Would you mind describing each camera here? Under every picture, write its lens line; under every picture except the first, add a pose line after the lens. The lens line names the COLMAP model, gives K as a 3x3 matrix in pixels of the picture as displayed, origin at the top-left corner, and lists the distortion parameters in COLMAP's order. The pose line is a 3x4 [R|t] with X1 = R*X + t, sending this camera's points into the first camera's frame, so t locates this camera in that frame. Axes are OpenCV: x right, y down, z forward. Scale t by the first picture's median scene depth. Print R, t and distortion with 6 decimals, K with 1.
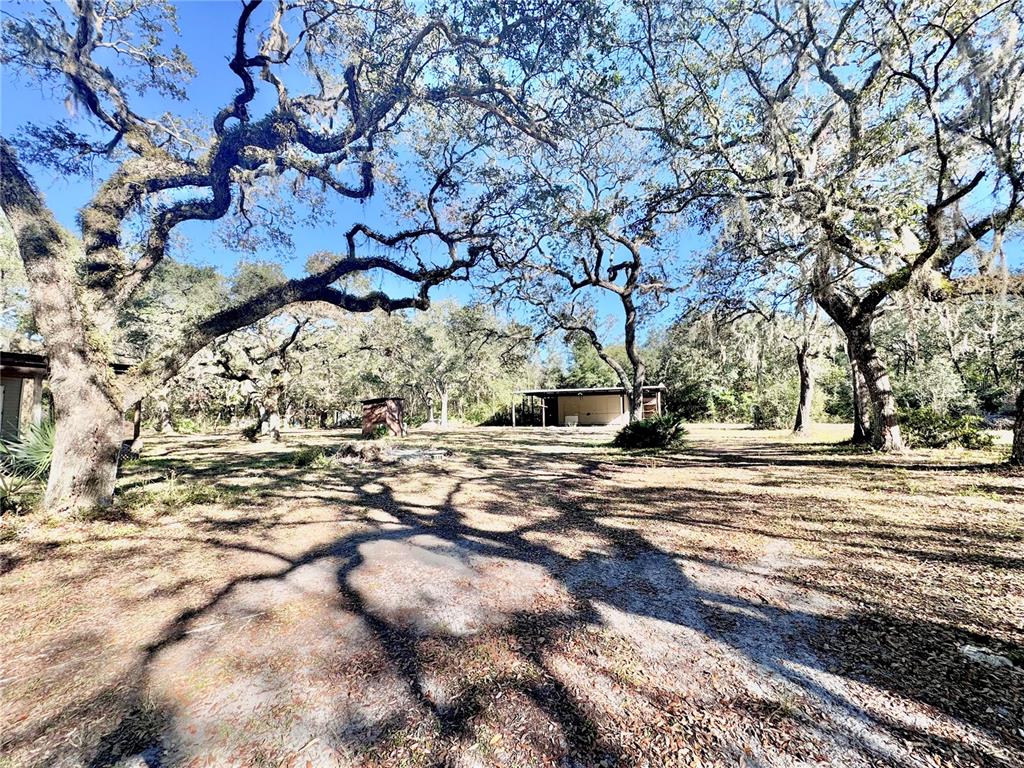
lens RADIAL K [[406.1, 0, 513.2], [0, 406.1, 382.2], [0, 0, 1]] dist [-0.005136, 0.000733]
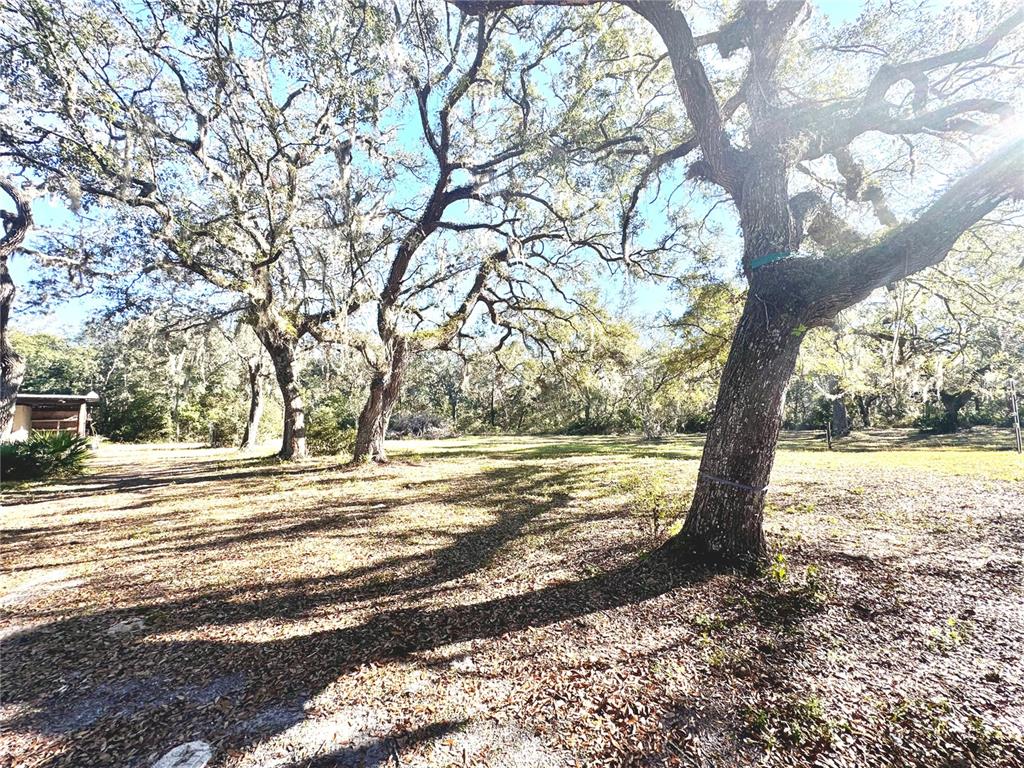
lens RADIAL K [[407.9, 0, 512.7], [0, 407.9, 383.3], [0, 0, 1]] dist [-0.002067, 0.000153]
pose [[0.444440, 0.092383, 0.891032, 0.110975], [-0.055613, 0.995595, -0.075485, -0.002434], [-0.894081, -0.016005, 0.447620, -0.121068]]
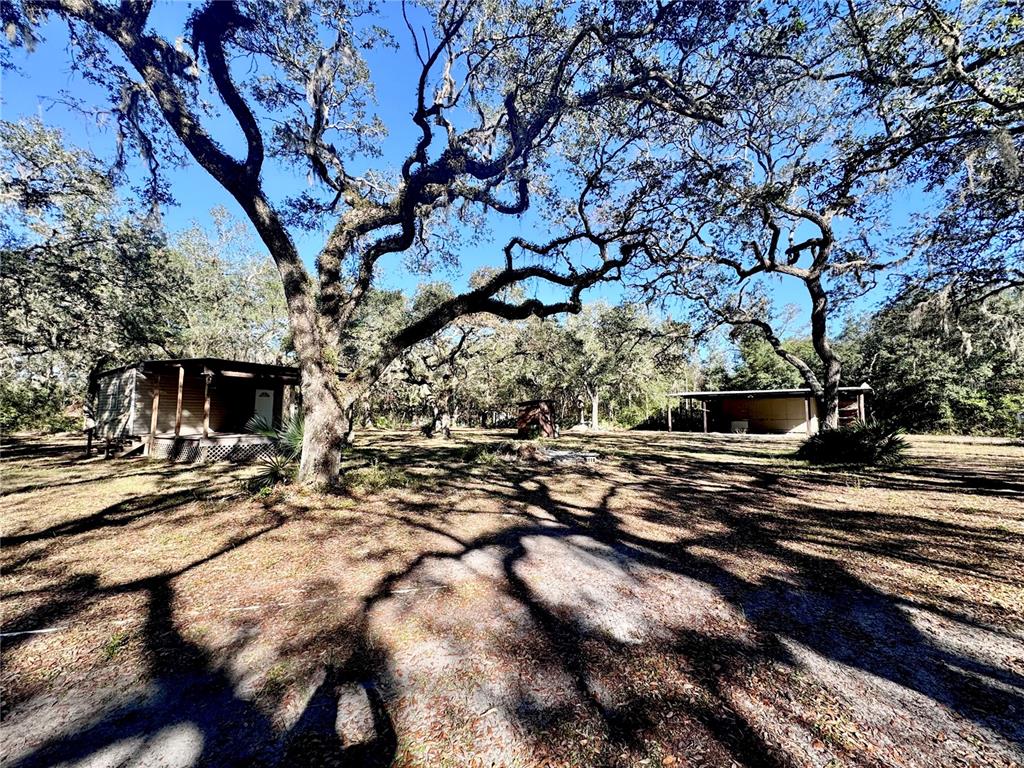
lens RADIAL K [[406.1, 0, 513.2], [0, 406.1, 382.2], [0, 0, 1]] dist [-0.005136, 0.000733]
pose [[0.934435, -0.011346, -0.355954, -0.006291], [0.009128, 0.999927, -0.007909, 0.000404], [0.356017, 0.004142, 0.934470, -0.002832]]
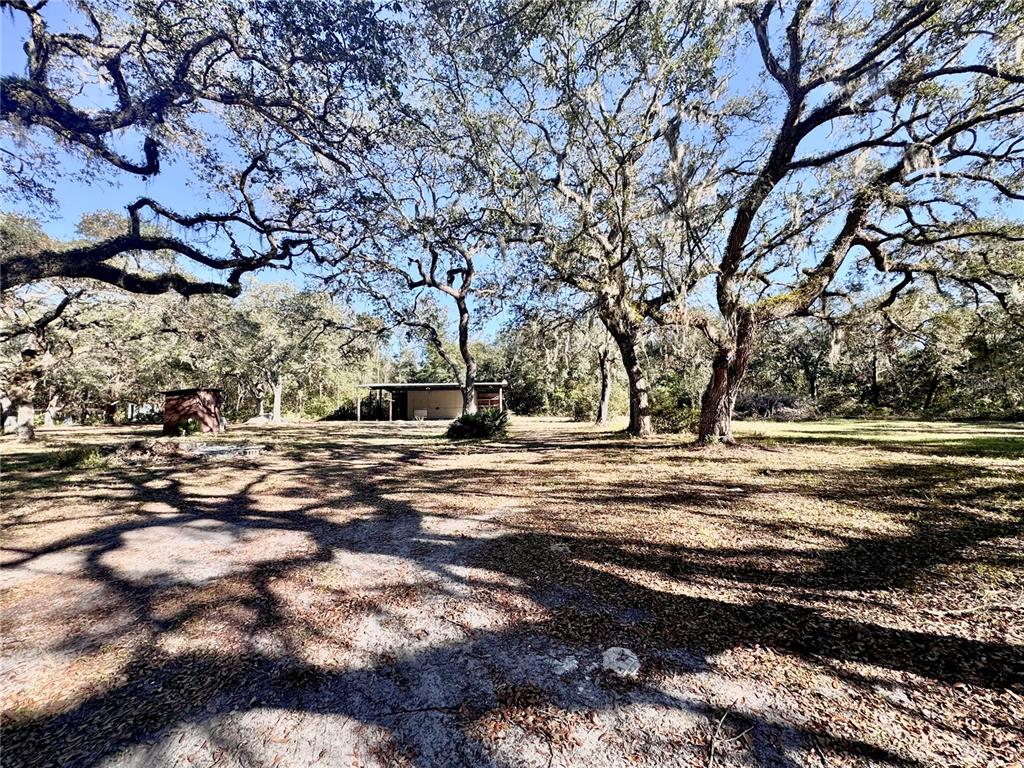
lens RADIAL K [[407.9, 0, 512.7], [0, 407.9, 383.3], [0, 0, 1]] dist [-0.002067, 0.000153]
pose [[0.943932, 0.023758, 0.329284, 0.084762], [-0.028785, 0.999532, 0.010401, -0.003852], [-0.328883, -0.019296, 0.944174, -0.115650]]
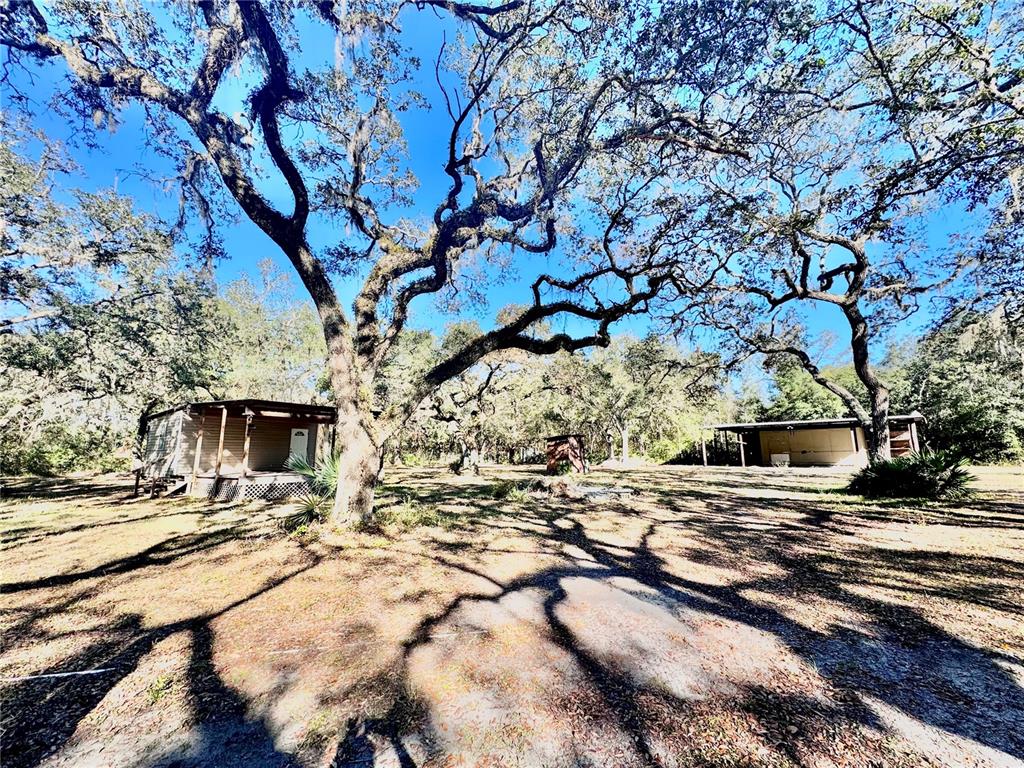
lens RADIAL K [[406.1, 0, 513.2], [0, 406.1, 382.2], [0, 0, 1]] dist [-0.005136, 0.000733]
pose [[0.909261, -0.064285, -0.411233, -0.015150], [0.026952, 0.995021, -0.095954, 0.001181], [0.415353, 0.076164, 0.906466, -0.005373]]
